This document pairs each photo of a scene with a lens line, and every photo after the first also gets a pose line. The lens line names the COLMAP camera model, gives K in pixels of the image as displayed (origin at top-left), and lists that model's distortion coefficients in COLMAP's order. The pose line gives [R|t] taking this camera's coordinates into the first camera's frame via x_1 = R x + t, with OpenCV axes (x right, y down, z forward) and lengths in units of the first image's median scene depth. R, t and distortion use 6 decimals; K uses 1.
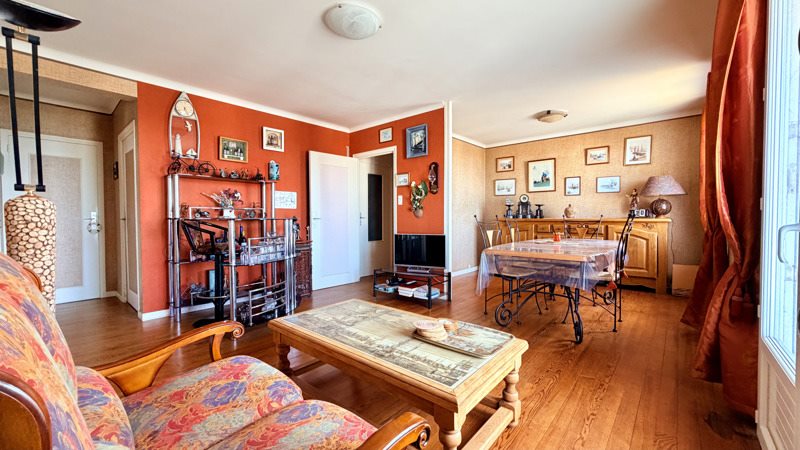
lens RADIAL K [[321.4, 0, 400.0], [0, 321.4, 225.0], [0, 0, 1]] dist [-0.000242, -0.000001]
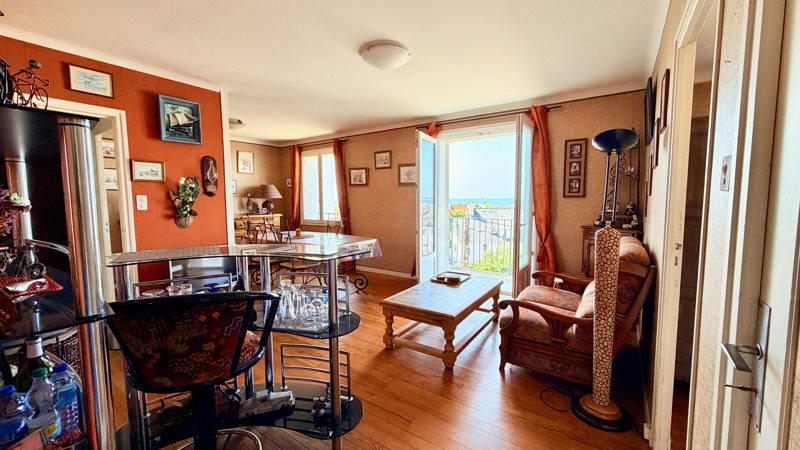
lens RADIAL K [[321.4, 0, 400.0], [0, 321.4, 225.0], [0, 0, 1]] dist [-0.000242, -0.000001]
pose [[-0.115507, -0.076844, 0.990330, -0.706883], [0.032668, 0.996170, 0.081108, -0.071628], [-0.992769, 0.041721, -0.112554, 0.597469]]
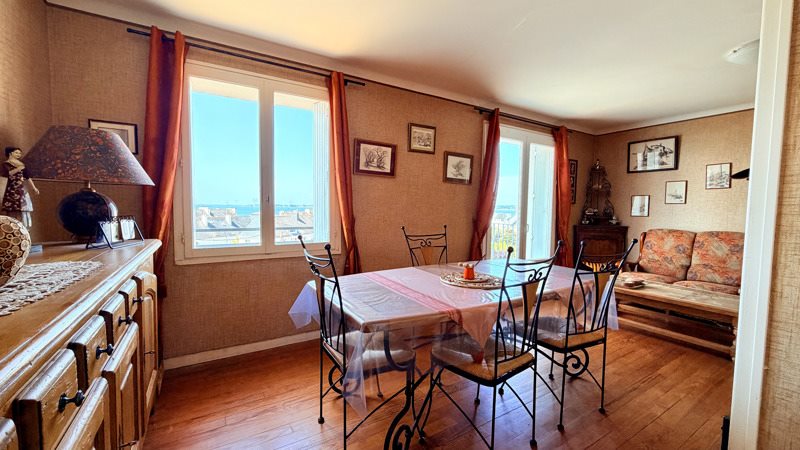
lens RADIAL K [[321.4, 0, 400.0], [0, 321.4, 225.0], [0, 0, 1]] dist [-0.000242, -0.000001]
pose [[-0.953374, -0.026444, 0.300630, 0.373207], [-0.002483, 0.996807, 0.079806, -0.074856], [-0.301781, 0.075338, -0.950396, 1.309767]]
